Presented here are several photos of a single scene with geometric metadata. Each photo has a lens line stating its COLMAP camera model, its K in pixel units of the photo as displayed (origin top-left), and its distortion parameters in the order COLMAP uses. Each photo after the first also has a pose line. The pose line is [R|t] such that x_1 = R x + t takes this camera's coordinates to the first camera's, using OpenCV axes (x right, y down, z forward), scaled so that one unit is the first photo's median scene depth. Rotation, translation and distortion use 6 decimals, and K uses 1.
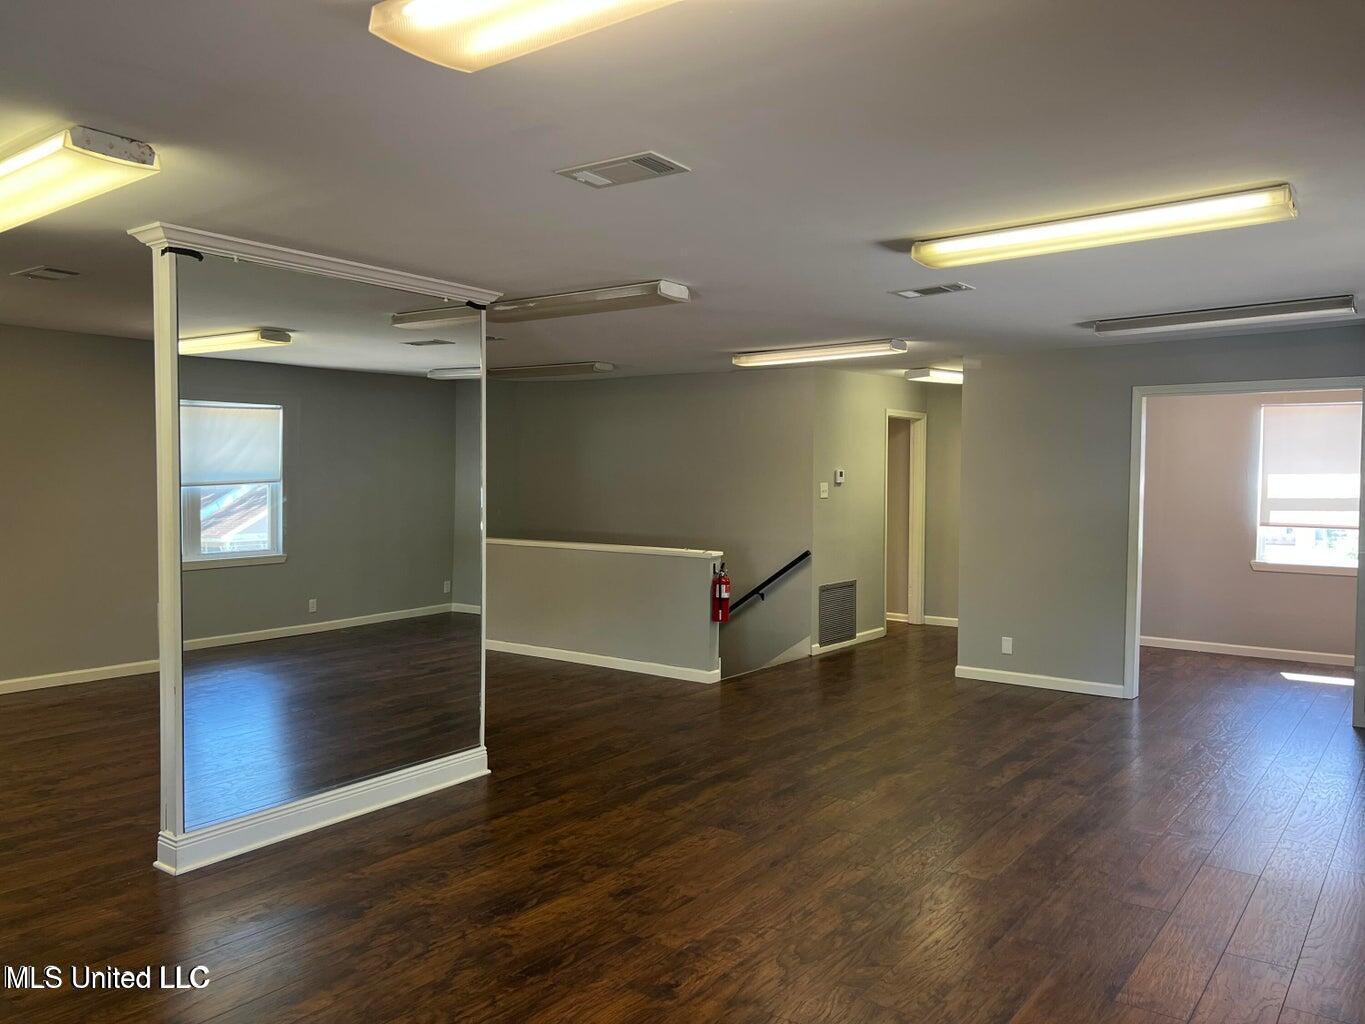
lens RADIAL K [[1031.0, 0, 682.5], [0, 1031.0, 512.0], [0, 0, 1]] dist [-0.001957, -0.008575]
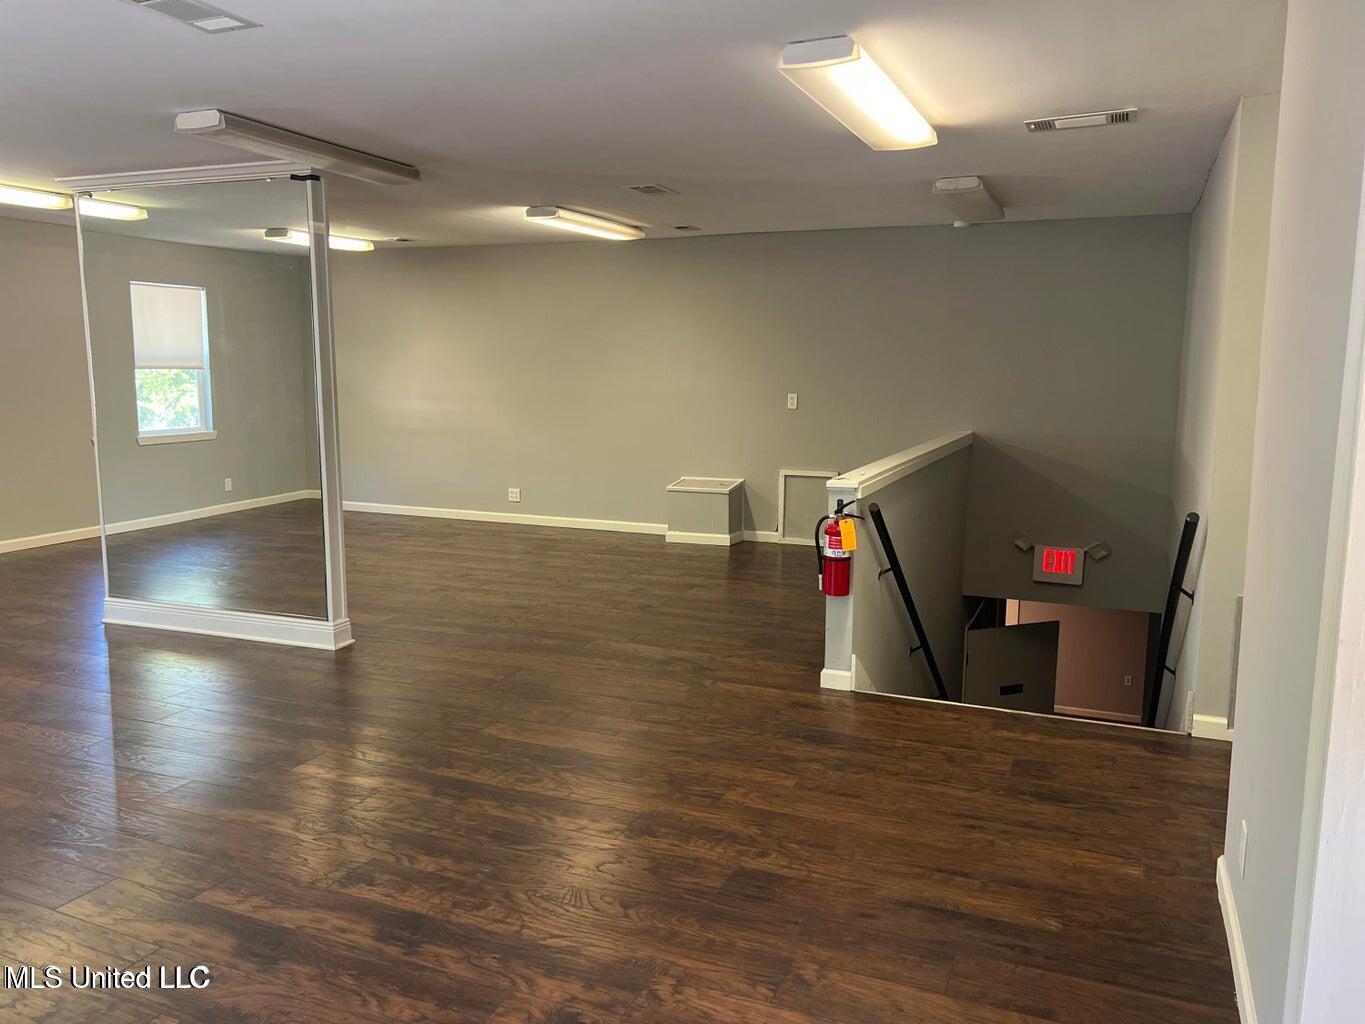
lens RADIAL K [[1031.0, 0, 682.5], [0, 1031.0, 512.0], [0, 0, 1]] dist [-0.001957, -0.008575]
pose [[0.256972, 0.138508, -0.956442, 0.939019], [-0.045198, 0.990316, 0.131270, -0.031886], [0.965361, 0.009496, 0.260744, 1.174767]]
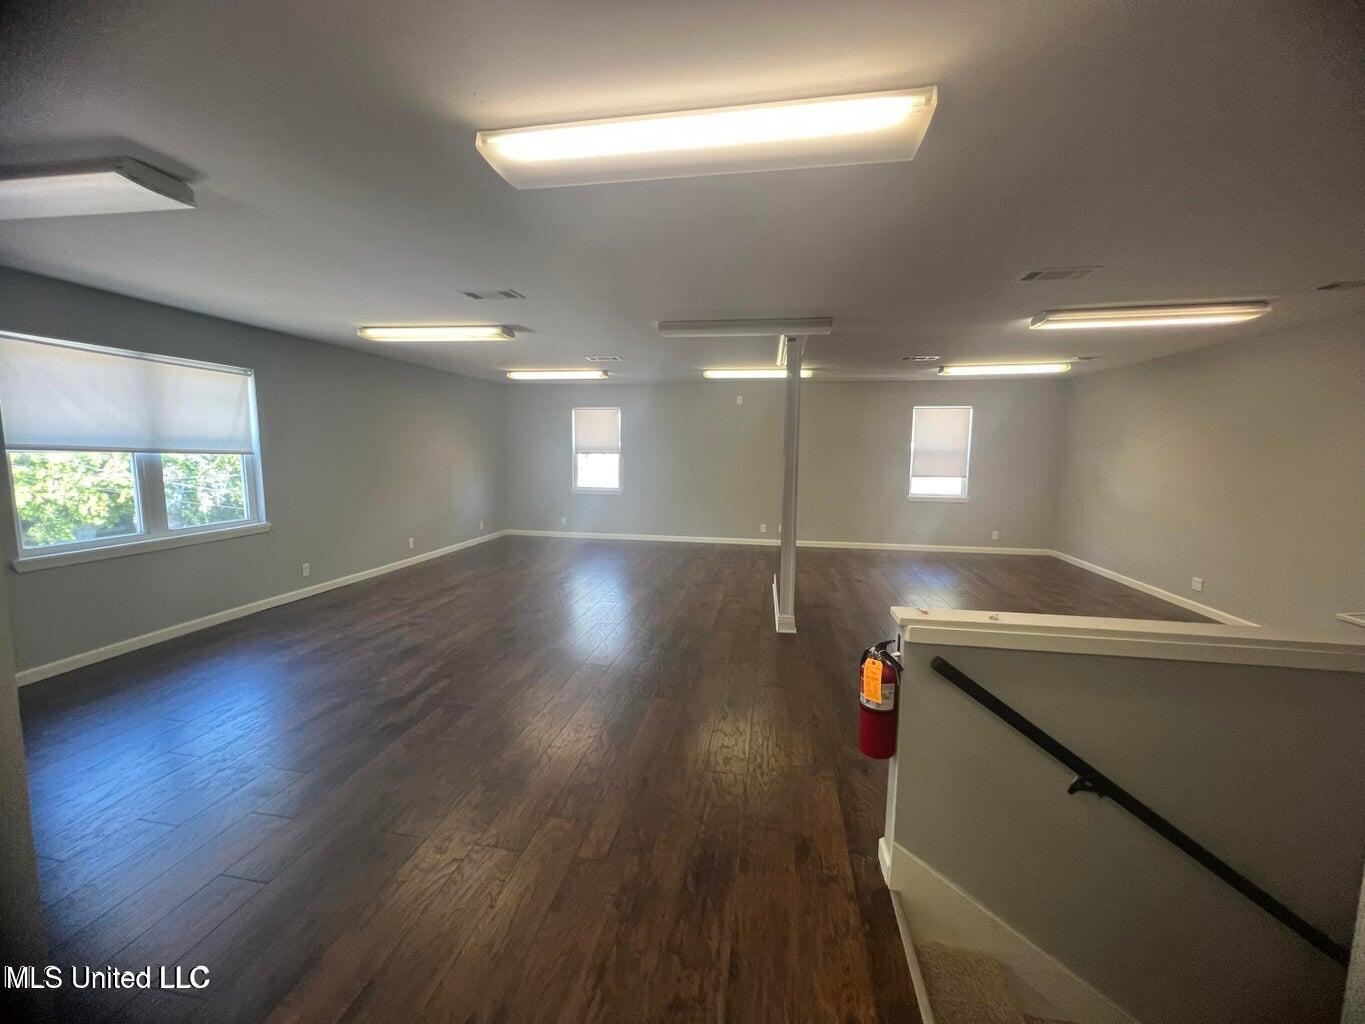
lens RADIAL K [[547.2, 0, 682.5], [0, 547.2, 512.0], [0, 0, 1]] dist [-0.013915, -0.000073]
pose [[-0.889628, 0.043378, -0.454621, 0.361079], [-0.029205, 0.988037, 0.151425, -0.065598], [0.455751, 0.147989, -0.877719, 1.829114]]
